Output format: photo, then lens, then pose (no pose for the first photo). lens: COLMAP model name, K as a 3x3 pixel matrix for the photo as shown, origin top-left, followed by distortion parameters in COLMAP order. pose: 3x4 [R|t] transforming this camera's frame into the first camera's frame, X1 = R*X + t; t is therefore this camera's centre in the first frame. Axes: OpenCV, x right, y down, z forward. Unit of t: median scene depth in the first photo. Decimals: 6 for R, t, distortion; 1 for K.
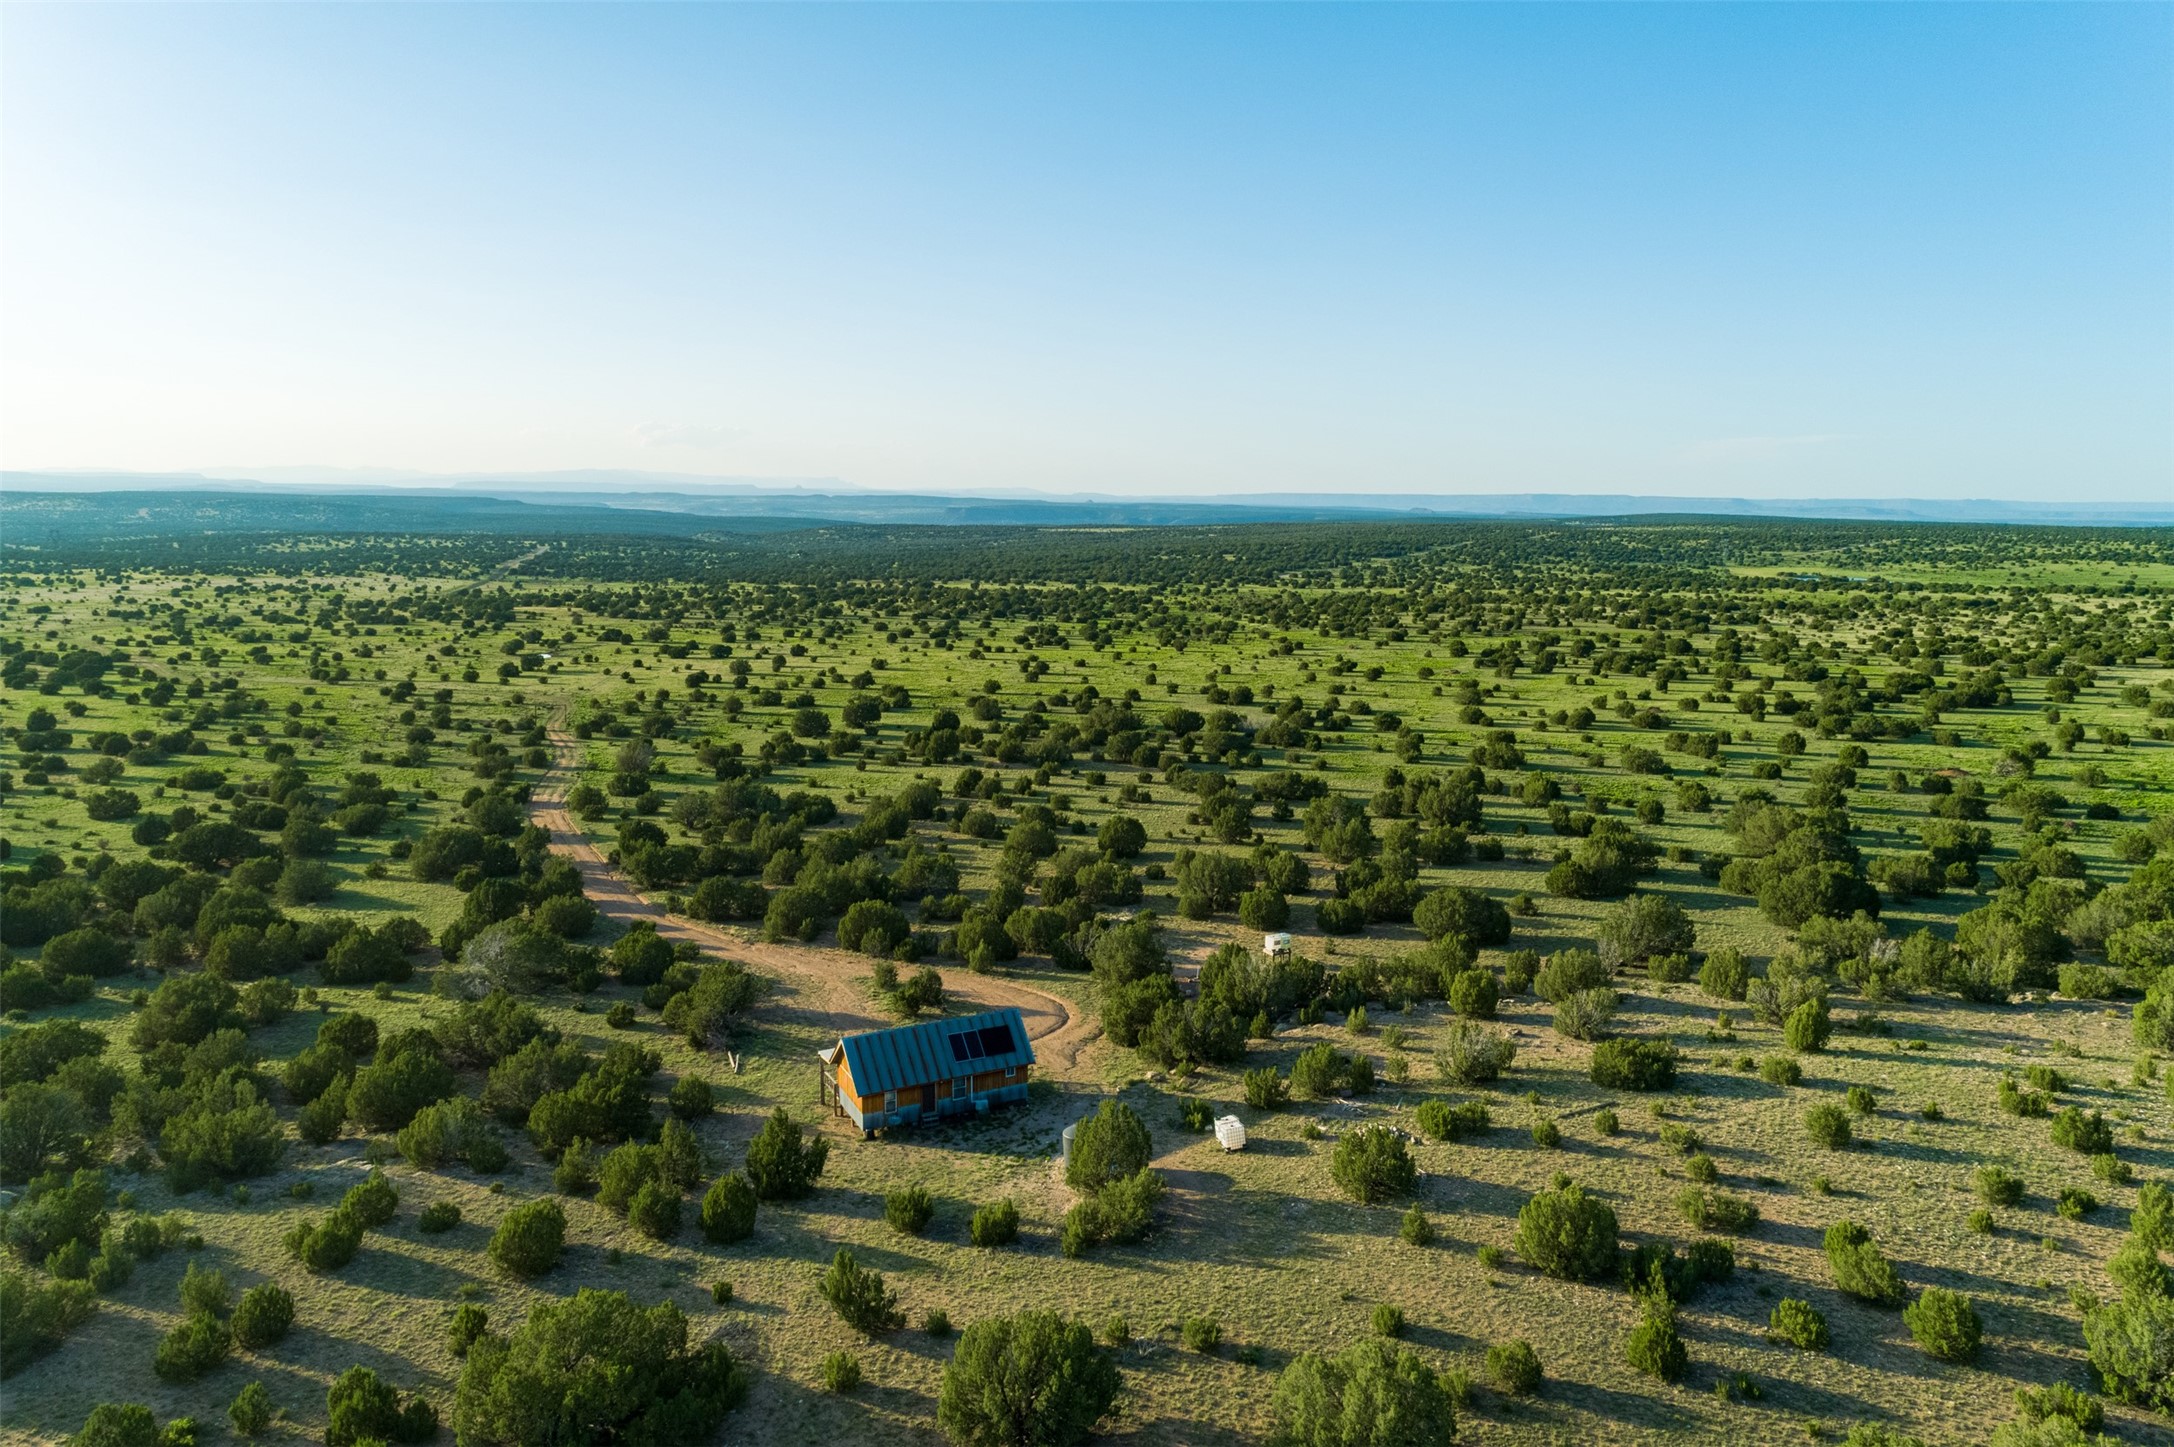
lens RADIAL K [[1446.0, 0, 1094.3], [0, 1446.0, 717.2], [0, 0, 1]] dist [0.023399, 0.007128]
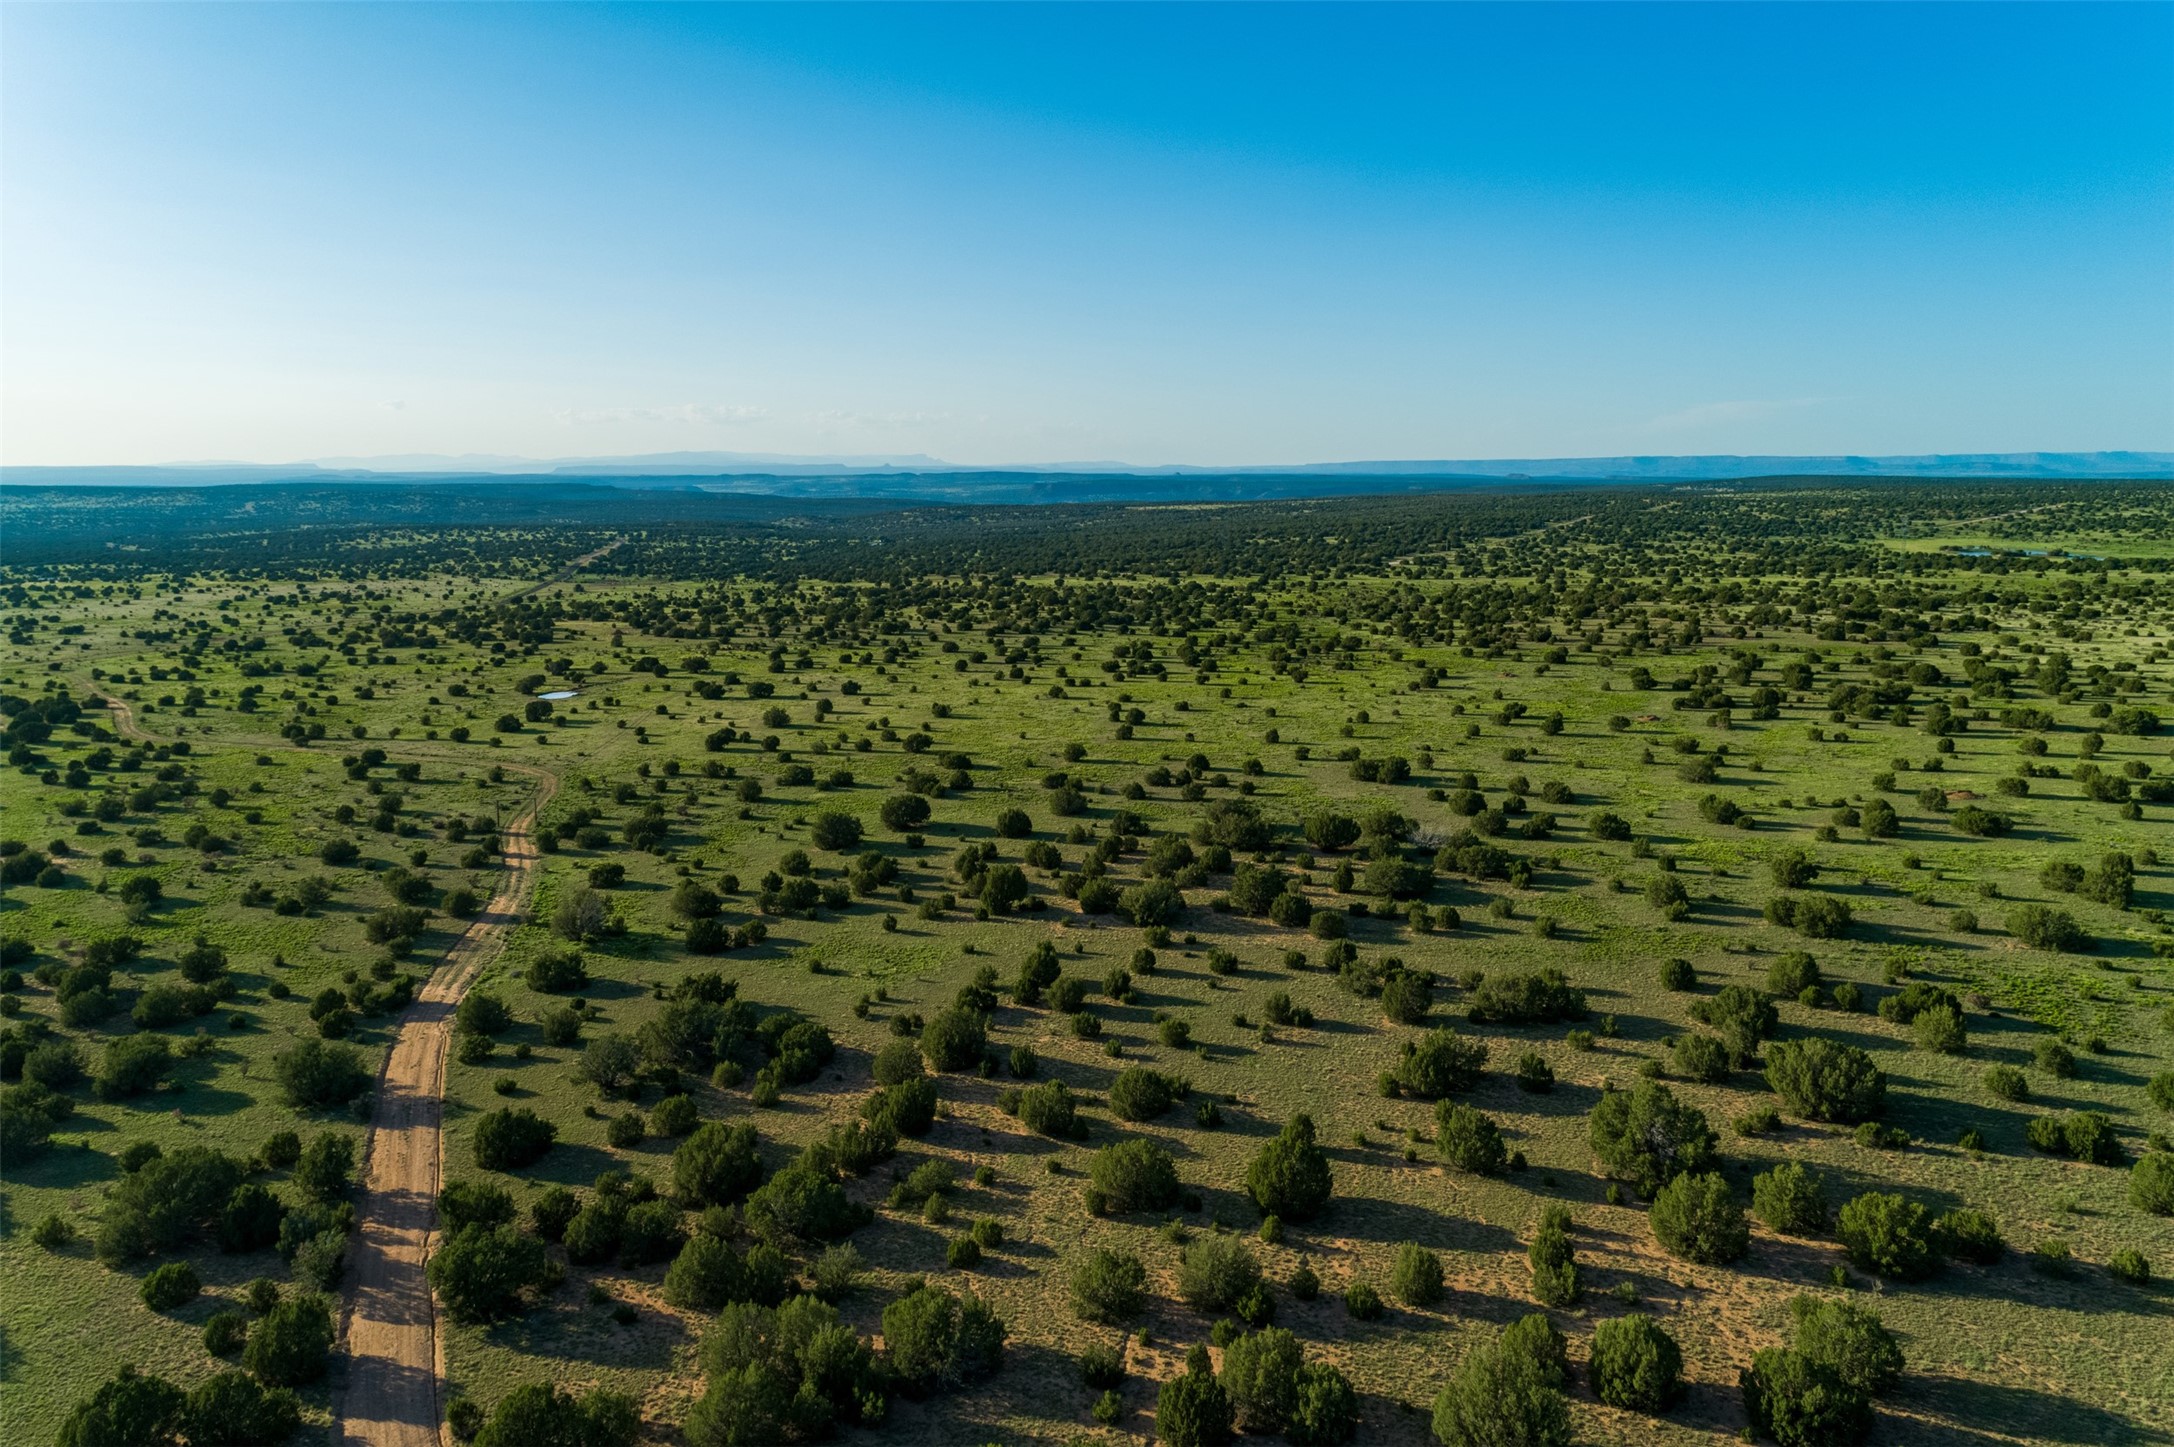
lens RADIAL K [[1446.0, 0, 1094.3], [0, 1446.0, 717.2], [0, 0, 1]] dist [0.023399, 0.007128]
pose [[0.998051, -0.009774, -0.061630, -0.006446], [0.010915, 0.999775, 0.018204, -0.033472], [0.061438, -0.018842, 0.997933, 0.122388]]
